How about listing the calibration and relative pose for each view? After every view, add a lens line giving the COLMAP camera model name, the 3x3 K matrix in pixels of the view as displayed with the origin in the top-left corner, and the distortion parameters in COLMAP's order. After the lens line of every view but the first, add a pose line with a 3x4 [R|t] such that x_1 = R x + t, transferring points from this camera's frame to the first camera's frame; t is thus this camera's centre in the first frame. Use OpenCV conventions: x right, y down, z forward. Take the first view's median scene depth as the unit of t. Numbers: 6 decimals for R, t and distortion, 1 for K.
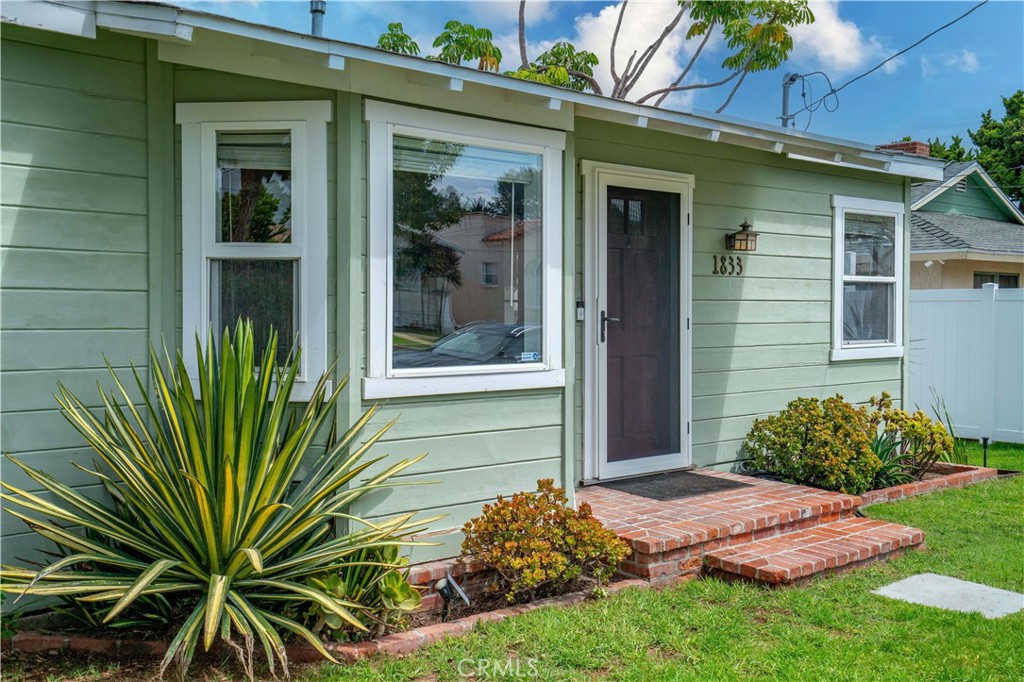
lens RADIAL K [[1107.2, 0, 424.7], [0, 1107.2, 341.9], [0, 0, 1]] dist [0.053269, 0.017086]
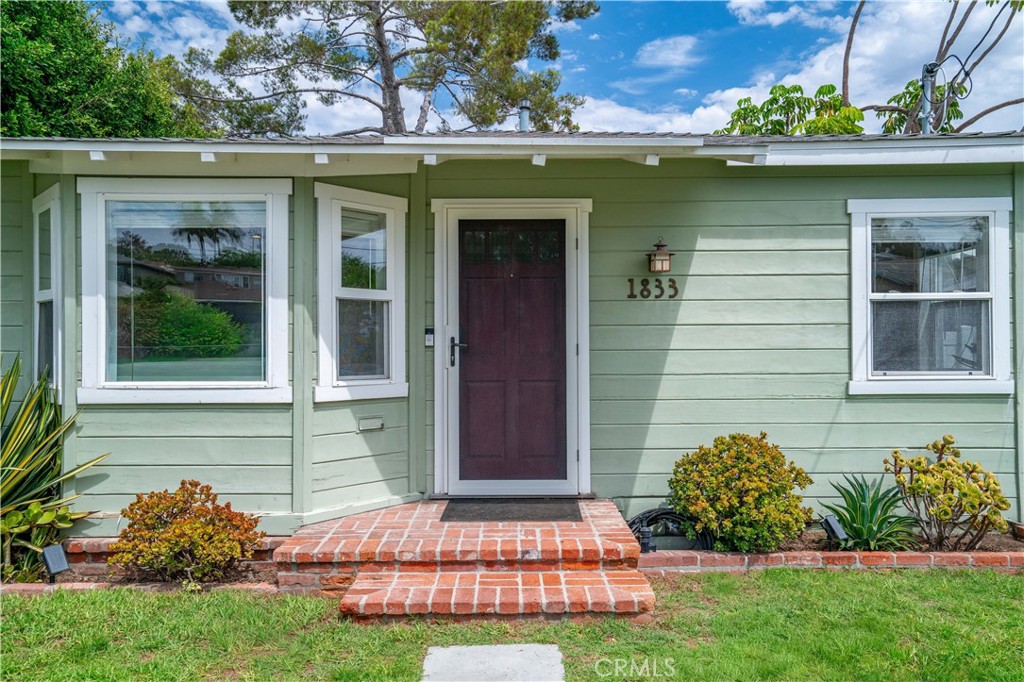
lens RADIAL K [[785.9, 0, 486.3], [0, 785.9, 351.9], [0, 0, 1]] dist [-0.000672, 0.050306]
pose [[0.748516, -0.002876, -0.663111, 0.647688], [-0.015275, 0.999650, -0.021578, 0.002096], [0.662941, 0.026280, 0.748210, 0.428963]]
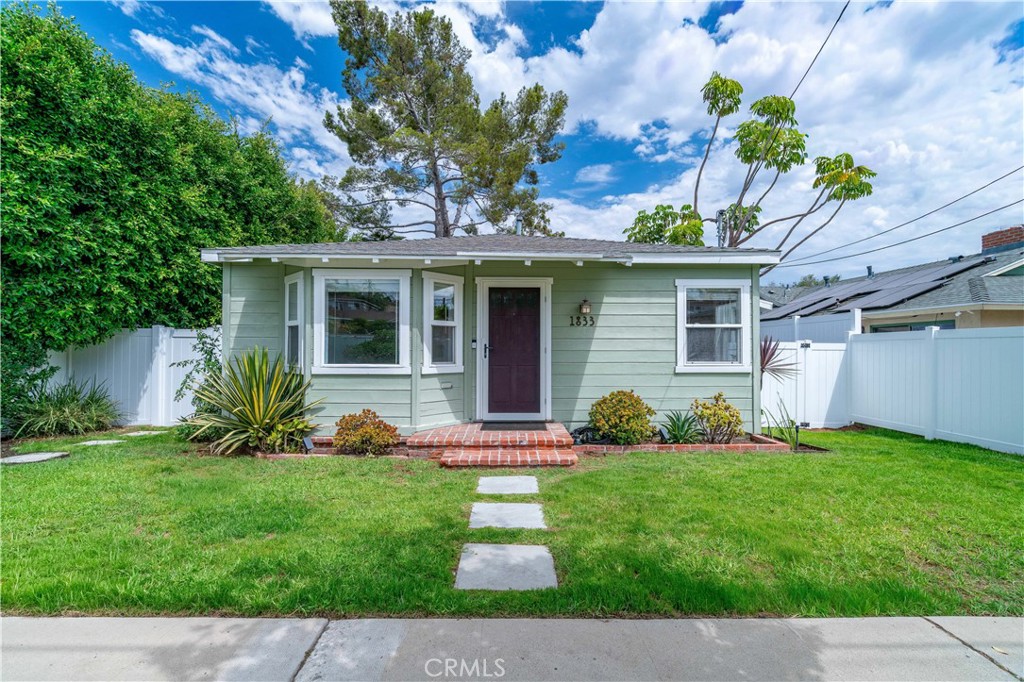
lens RADIAL K [[499.8, 0, 485.8], [0, 499.8, 356.0], [0, 0, 1]] dist [-0.014450, 0.000132]
pose [[0.741193, 0.006377, -0.671262, 0.784380], [-0.021556, 0.999665, -0.014306, 0.010002], [0.670946, 0.025073, 0.741082, 0.245227]]
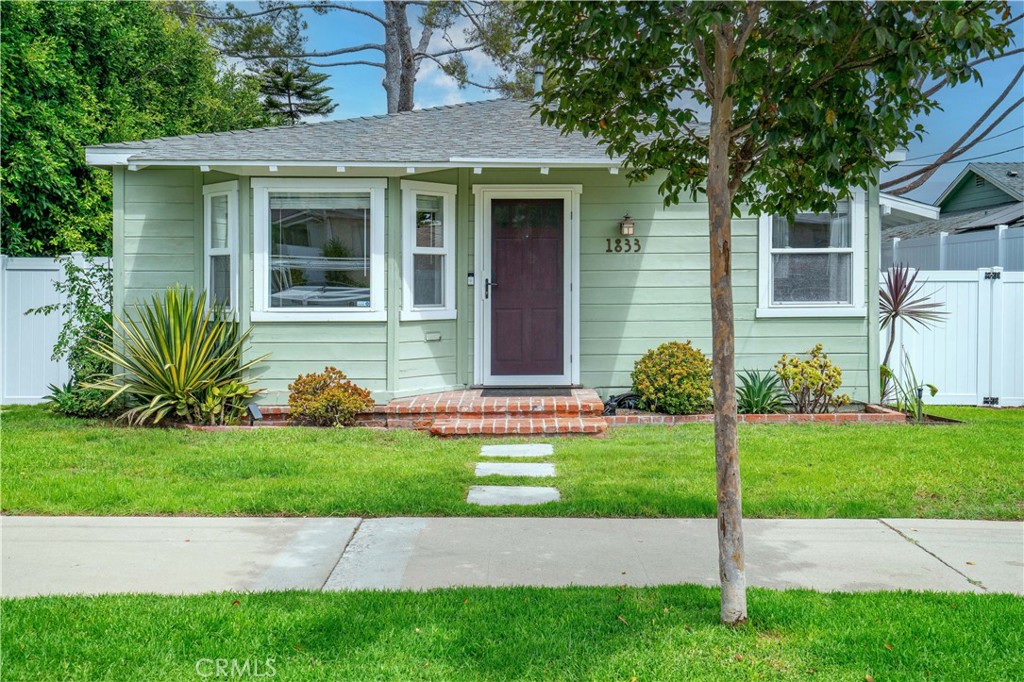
lens RADIAL K [[1107.2, 0, 424.7], [0, 1107.2, 341.9], [0, 0, 1]] dist [0.053269, 0.017086]
pose [[0.709335, 0.029470, -0.704255, 1.144612], [-0.016293, 0.999544, 0.025416, 0.022050], [0.704683, -0.006554, 0.709492, -0.174671]]
